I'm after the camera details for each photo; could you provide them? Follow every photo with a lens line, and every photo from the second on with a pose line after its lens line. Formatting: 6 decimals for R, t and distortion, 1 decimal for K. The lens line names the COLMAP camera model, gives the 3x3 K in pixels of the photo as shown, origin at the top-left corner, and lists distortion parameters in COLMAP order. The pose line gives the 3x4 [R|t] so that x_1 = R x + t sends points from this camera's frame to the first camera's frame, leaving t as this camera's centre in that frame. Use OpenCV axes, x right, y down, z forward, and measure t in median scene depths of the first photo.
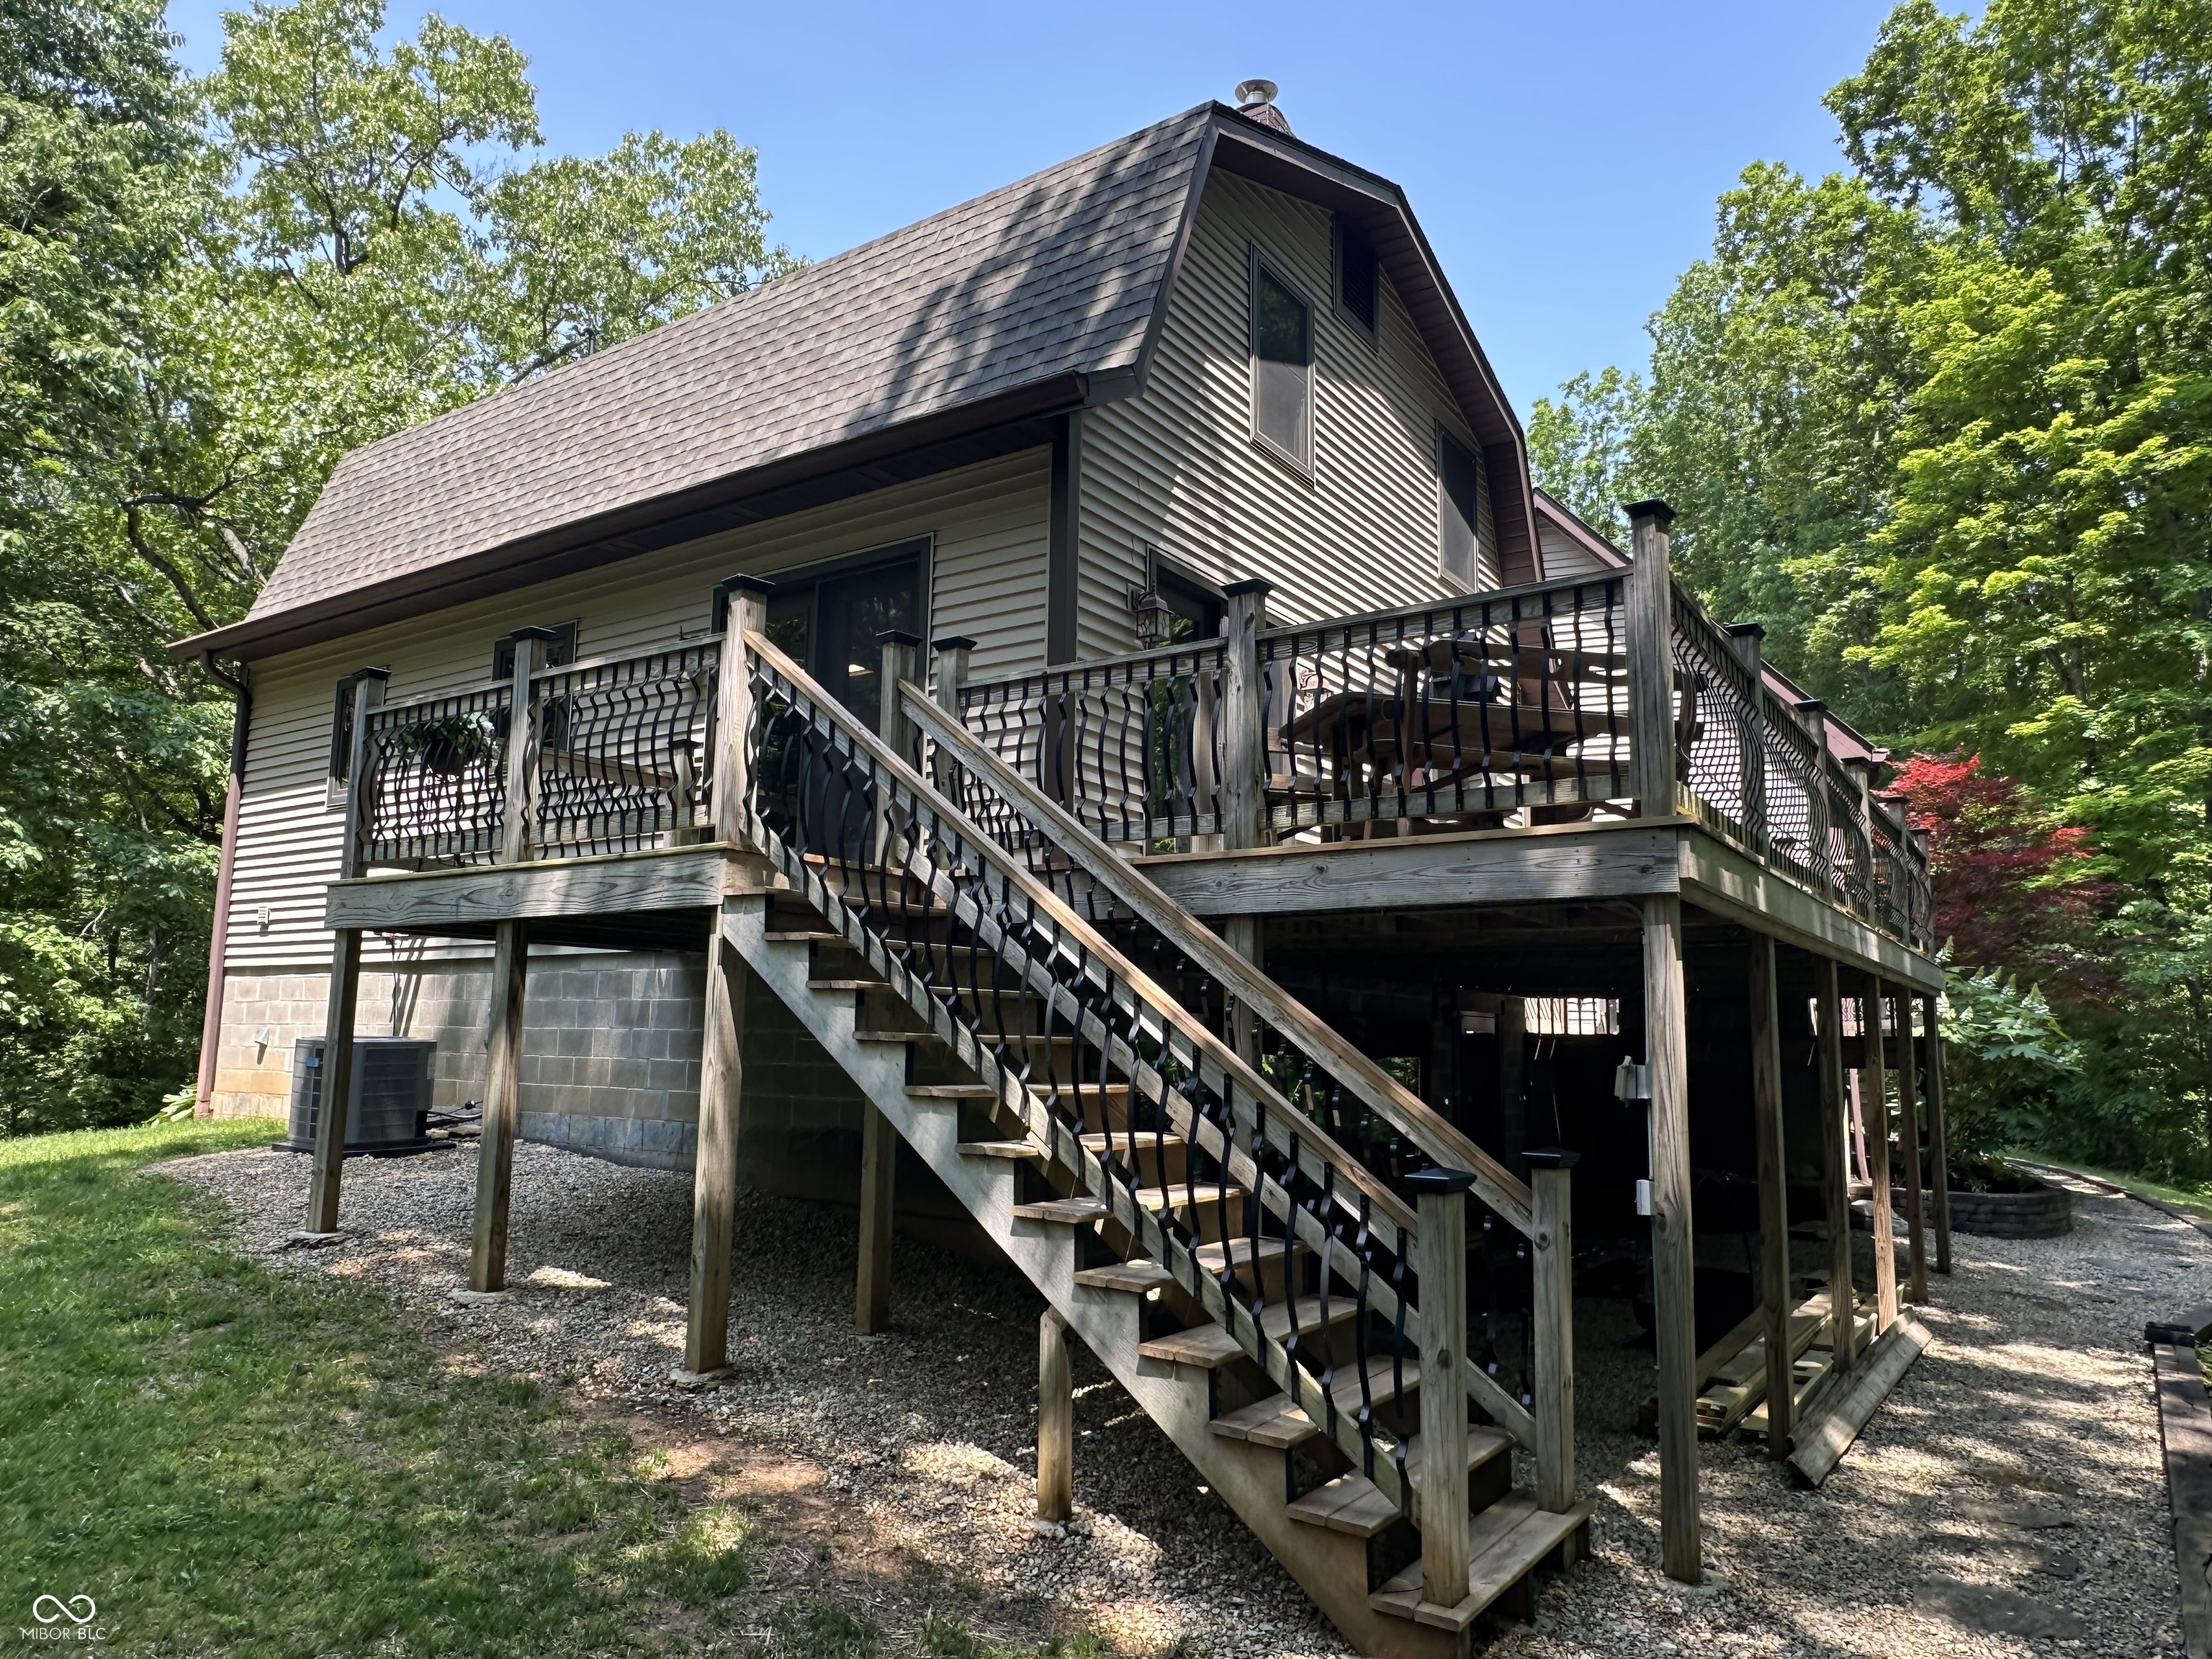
lens RADIAL K [[1465.9, 0, 1103.3], [0, 1465.9, 834.5], [0, 0, 1]] dist [-0.003382, -0.000545]
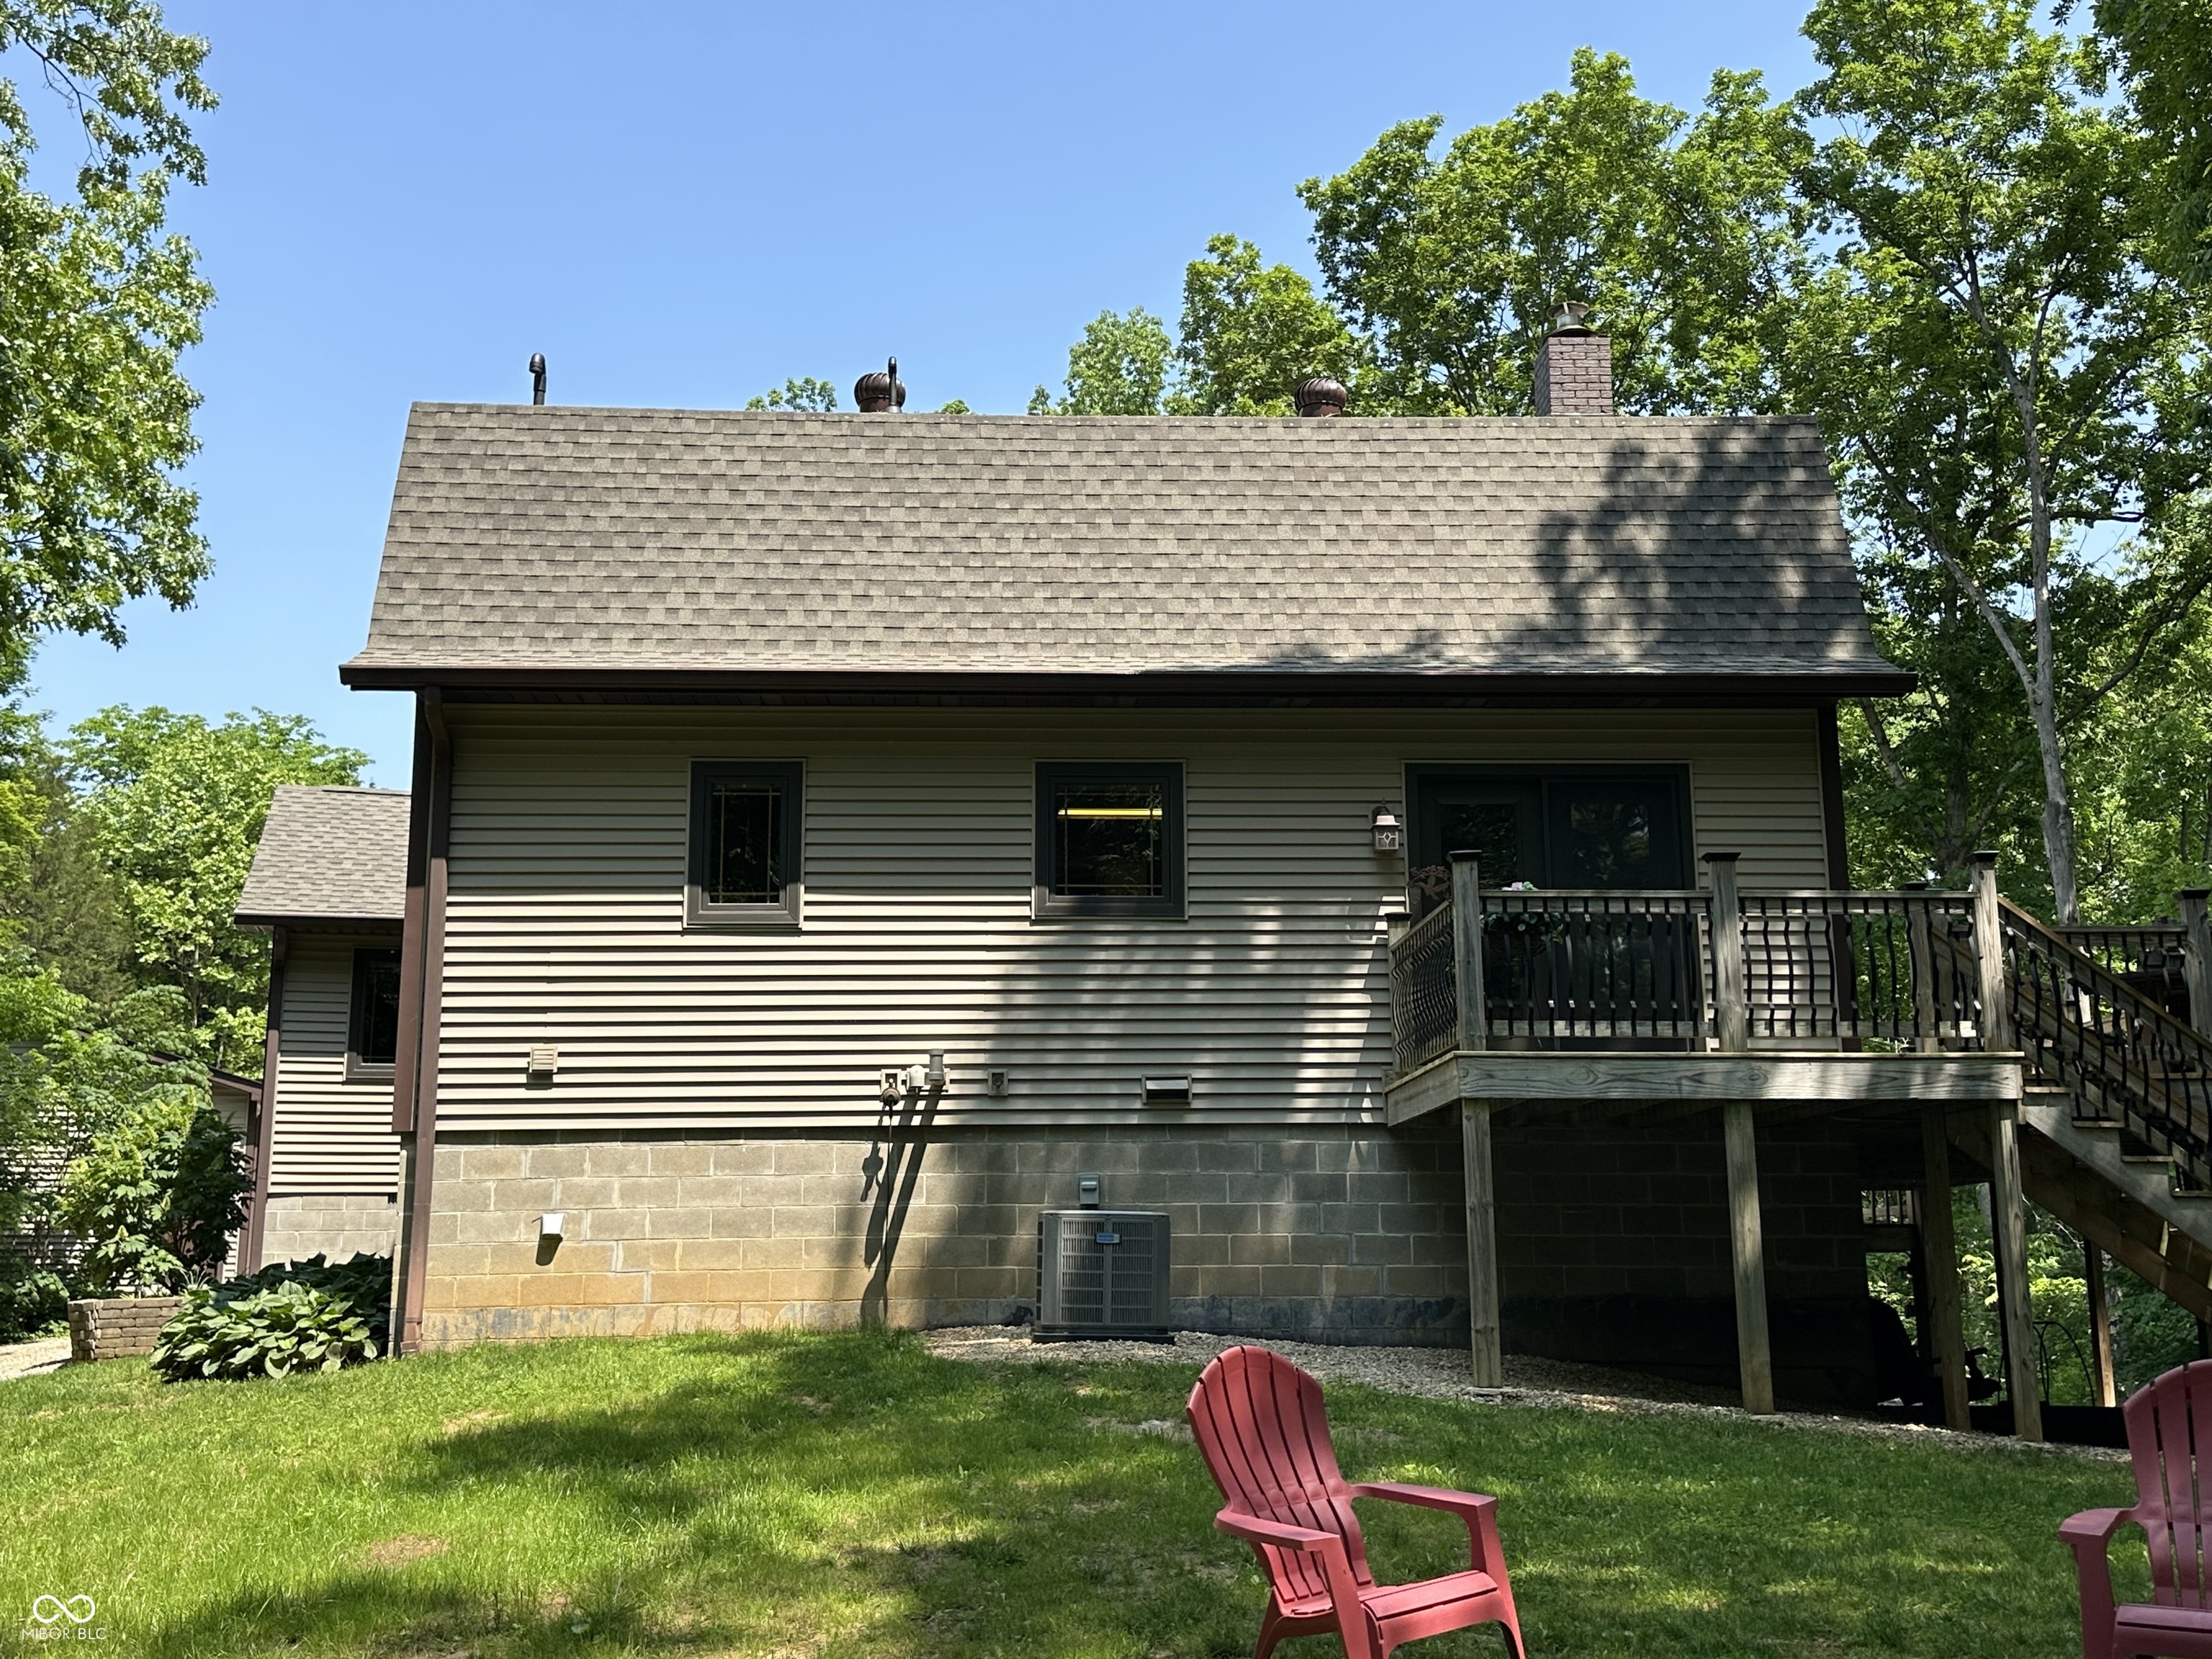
lens RADIAL K [[2295.1, 0, 1105.1], [0, 2295.1, 826.4], [0, 0, 1]] dist [0.115099, 0.000000]
pose [[0.788012, 0.100329, 0.607430, -1.187254], [-0.066004, 0.994713, -0.078670, 0.011937], [-0.612111, 0.021899, 0.790468, -0.106911]]
